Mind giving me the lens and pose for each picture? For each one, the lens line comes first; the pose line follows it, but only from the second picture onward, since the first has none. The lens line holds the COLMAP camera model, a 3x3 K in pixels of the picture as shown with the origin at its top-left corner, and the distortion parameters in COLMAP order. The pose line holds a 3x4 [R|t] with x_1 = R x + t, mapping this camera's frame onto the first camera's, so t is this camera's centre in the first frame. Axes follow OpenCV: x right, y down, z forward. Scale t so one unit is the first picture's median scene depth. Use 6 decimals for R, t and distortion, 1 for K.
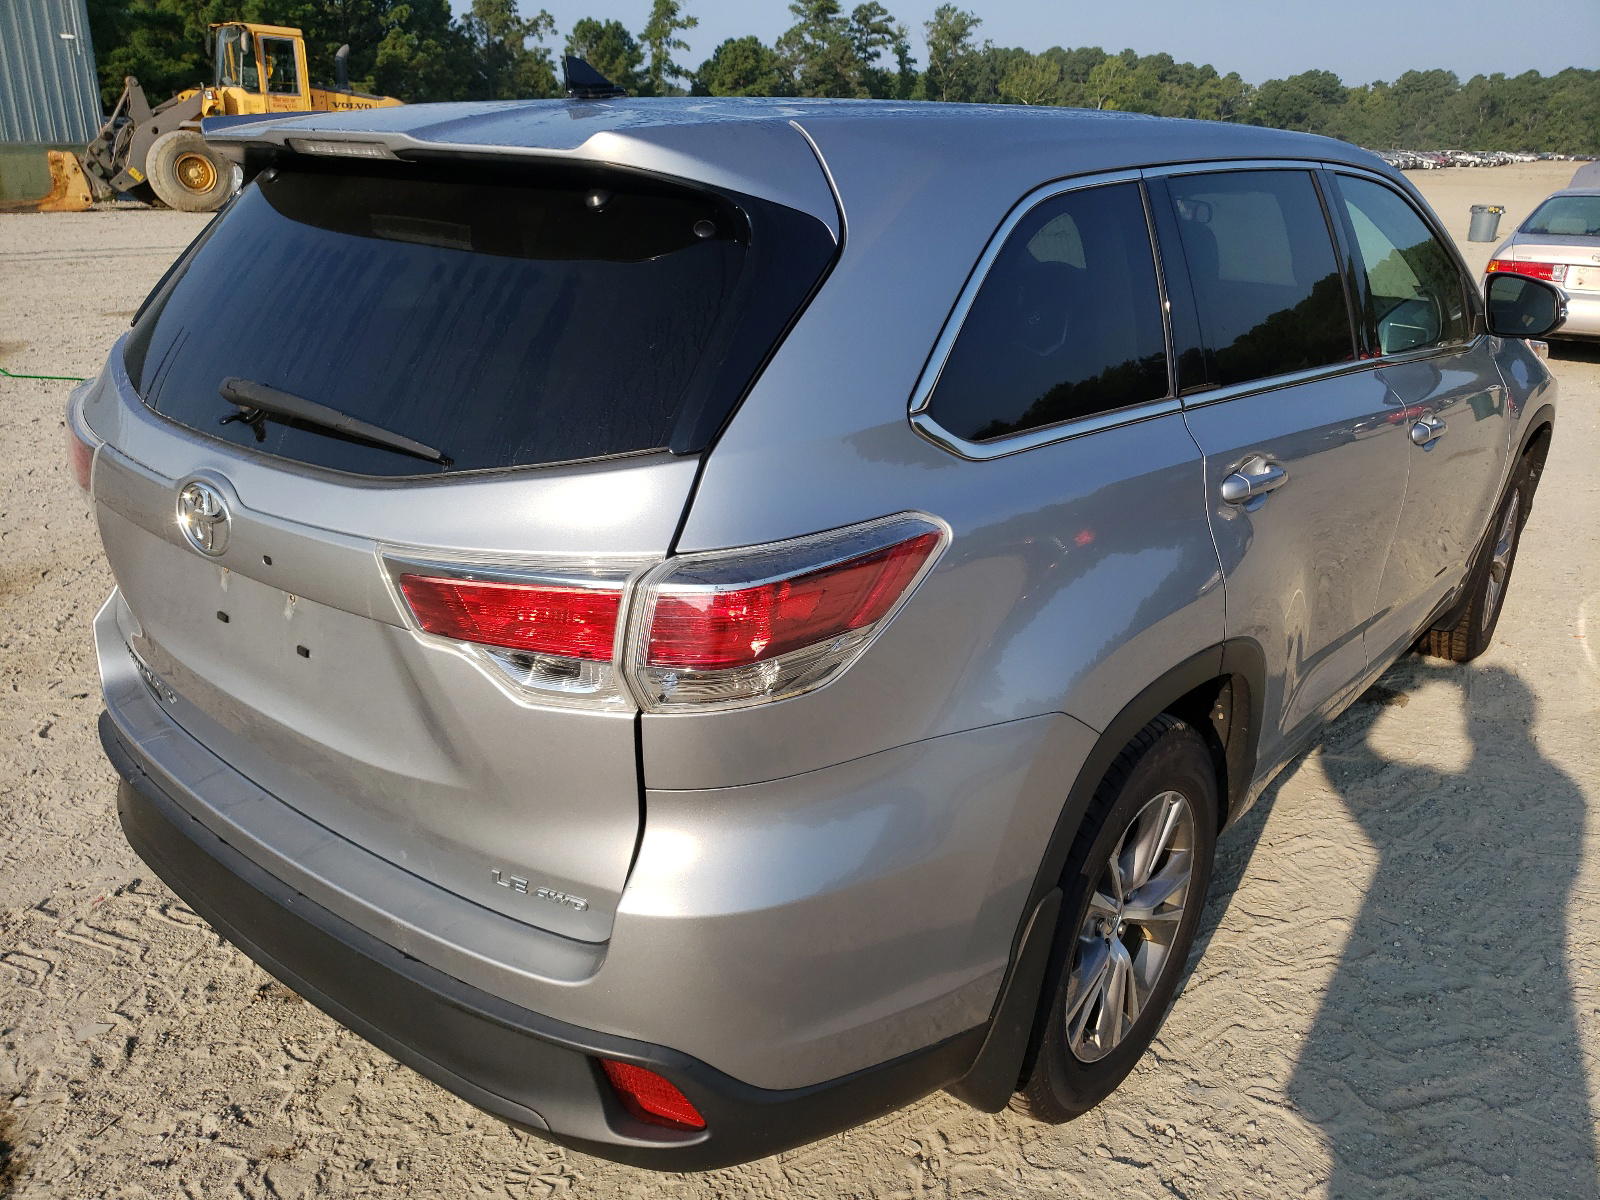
lens RADIAL K [[1219.1, 0, 797.4], [0, 1219.1, 601.5], [0, 0, 1]] dist [-0.045320, -0.003253]
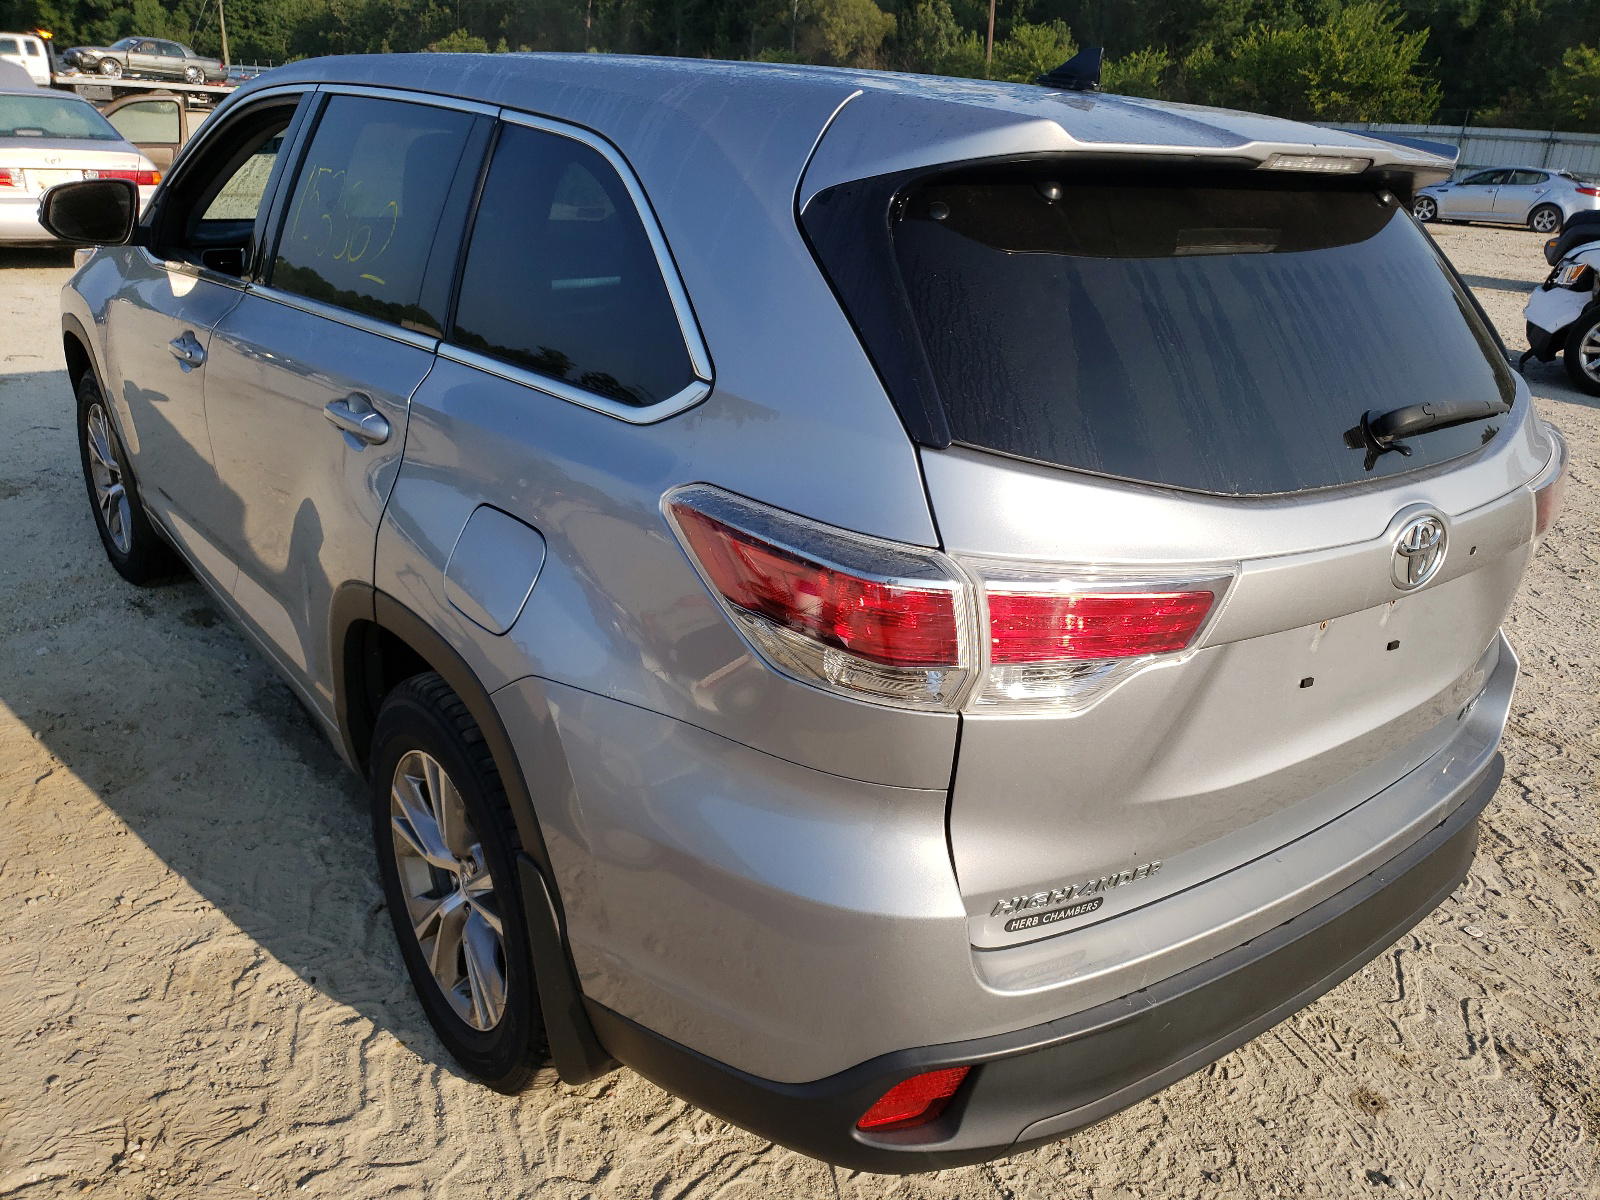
lens RADIAL K [[1219.1, 0, 798.3], [0, 1219.1, 598.5], [0, 0, 1]] dist [-0.045320, -0.003253]
pose [[-0.679588, 0.176244, -0.712108, 0.754801], [-0.299782, 0.819241, 0.488851, -0.495863], [0.669545, 0.545694, -0.503911, 1.588509]]
